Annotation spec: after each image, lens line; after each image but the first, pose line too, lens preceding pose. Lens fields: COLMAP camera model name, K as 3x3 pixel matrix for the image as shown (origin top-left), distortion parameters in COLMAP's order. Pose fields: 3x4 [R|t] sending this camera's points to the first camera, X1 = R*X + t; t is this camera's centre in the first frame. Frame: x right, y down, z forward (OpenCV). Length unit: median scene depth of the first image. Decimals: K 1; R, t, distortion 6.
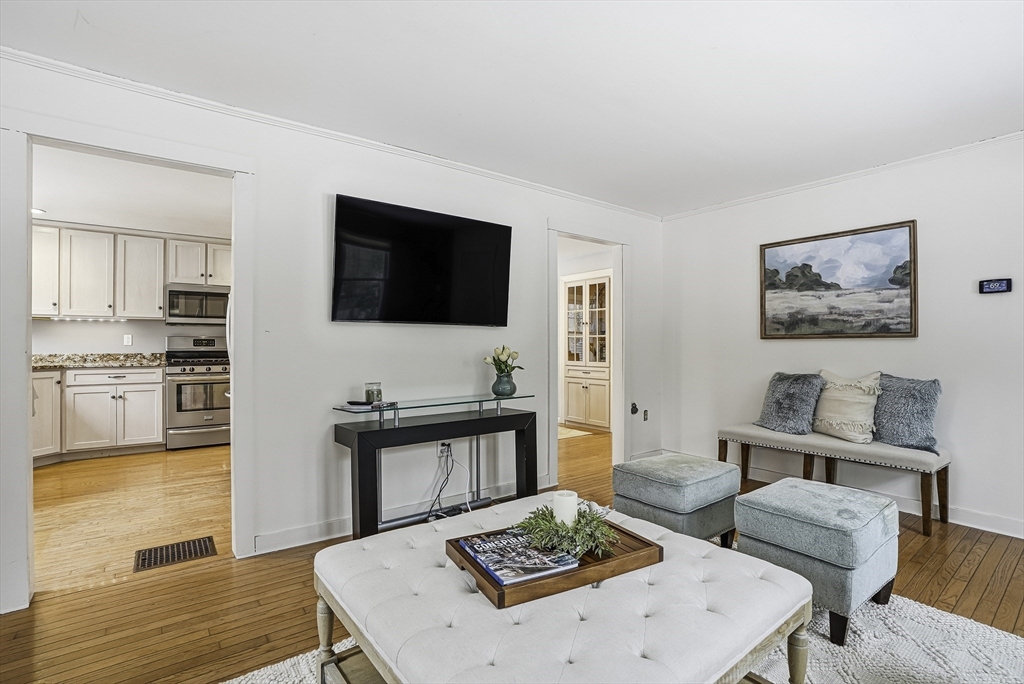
lens RADIAL K [[481.6, 0, 513.6], [0, 481.6, 343.6], [0, 0, 1]] dist [-0.048497, 0.012802]
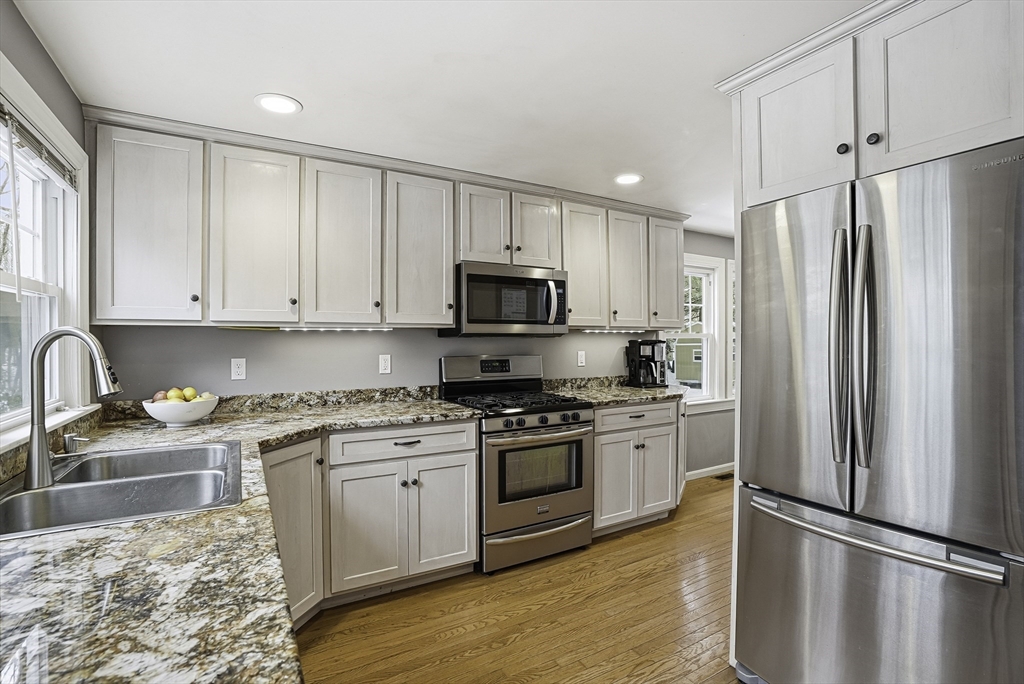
lens RADIAL K [[481.6, 0, 503.5], [0, 481.6, 343.3], [0, 0, 1]] dist [-0.048497, 0.012802]
pose [[0.991201, -0.002497, -0.132341, -0.709099], [0.003446, 0.999970, 0.006942, -0.042666], [0.132320, -0.007337, 0.991180, 0.521805]]
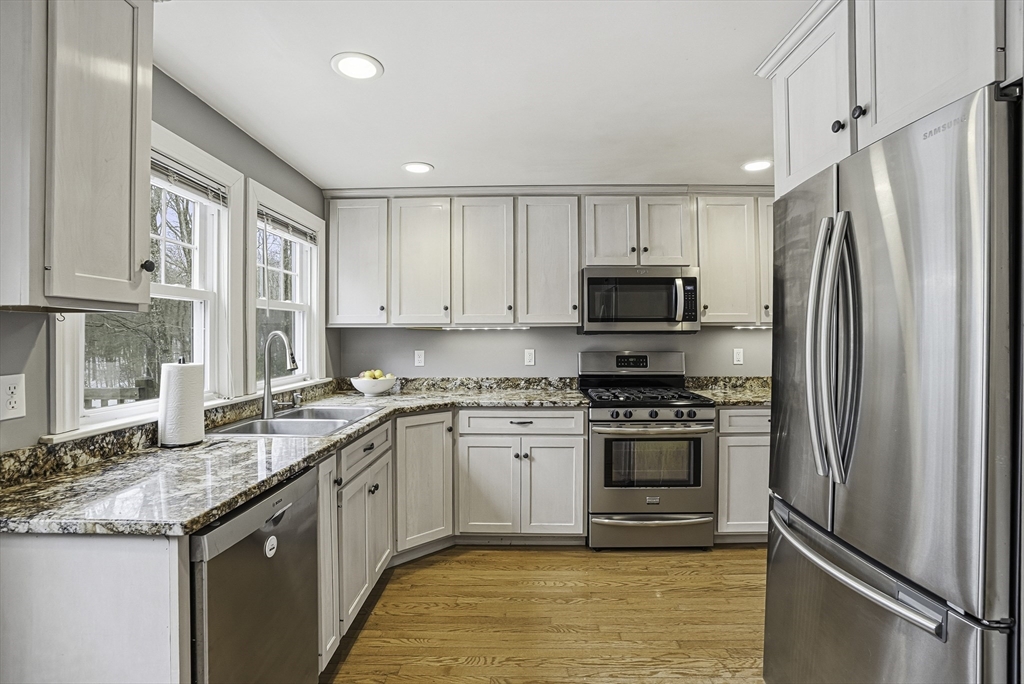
lens RADIAL K [[481.6, 0, 507.2], [0, 481.6, 334.9], [0, 0, 1]] dist [-0.048497, 0.012802]
pose [[0.779521, -0.004338, -0.626362, -0.489682], [0.004293, 0.999990, -0.001583, -0.045510], [0.626362, -0.001455, 0.779531, 0.520655]]
